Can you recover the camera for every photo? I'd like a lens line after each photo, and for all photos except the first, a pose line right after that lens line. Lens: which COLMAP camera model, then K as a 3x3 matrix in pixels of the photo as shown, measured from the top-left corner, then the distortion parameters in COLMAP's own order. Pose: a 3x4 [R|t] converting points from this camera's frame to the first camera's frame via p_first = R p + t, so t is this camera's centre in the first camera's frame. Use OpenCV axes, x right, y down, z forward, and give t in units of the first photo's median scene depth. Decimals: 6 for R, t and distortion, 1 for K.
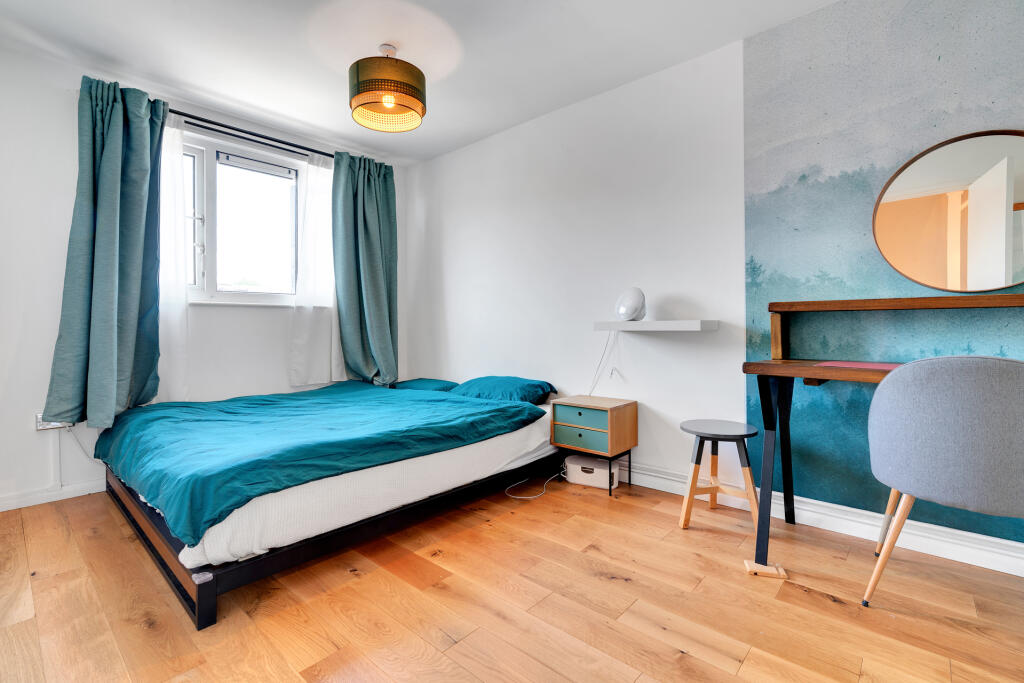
lens RADIAL K [[471.7, 0, 508.6], [0, 471.7, 326.4], [0, 0, 1]] dist [0.001225, 0.000664]
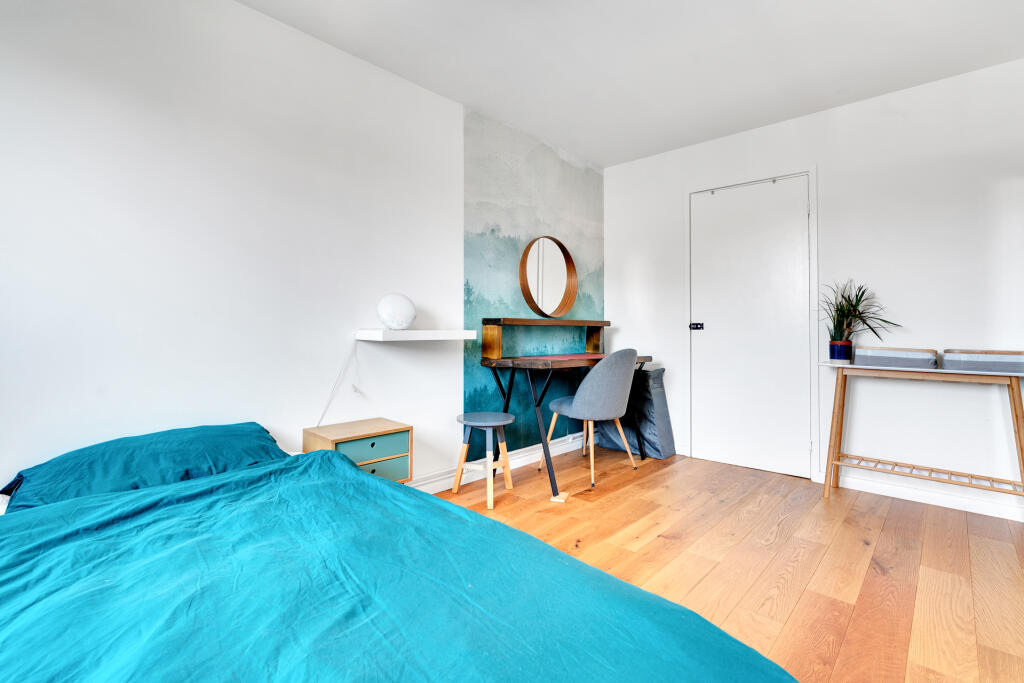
lens RADIAL K [[471.7, 0, 508.6], [0, 471.7, 326.4], [0, 0, 1]] dist [0.001225, 0.000664]
pose [[0.015043, 0.019847, 0.999690, -0.823719], [0.001797, 0.999801, -0.019876, 0.002188], [-0.999885, 0.002096, 0.015005, 0.968549]]
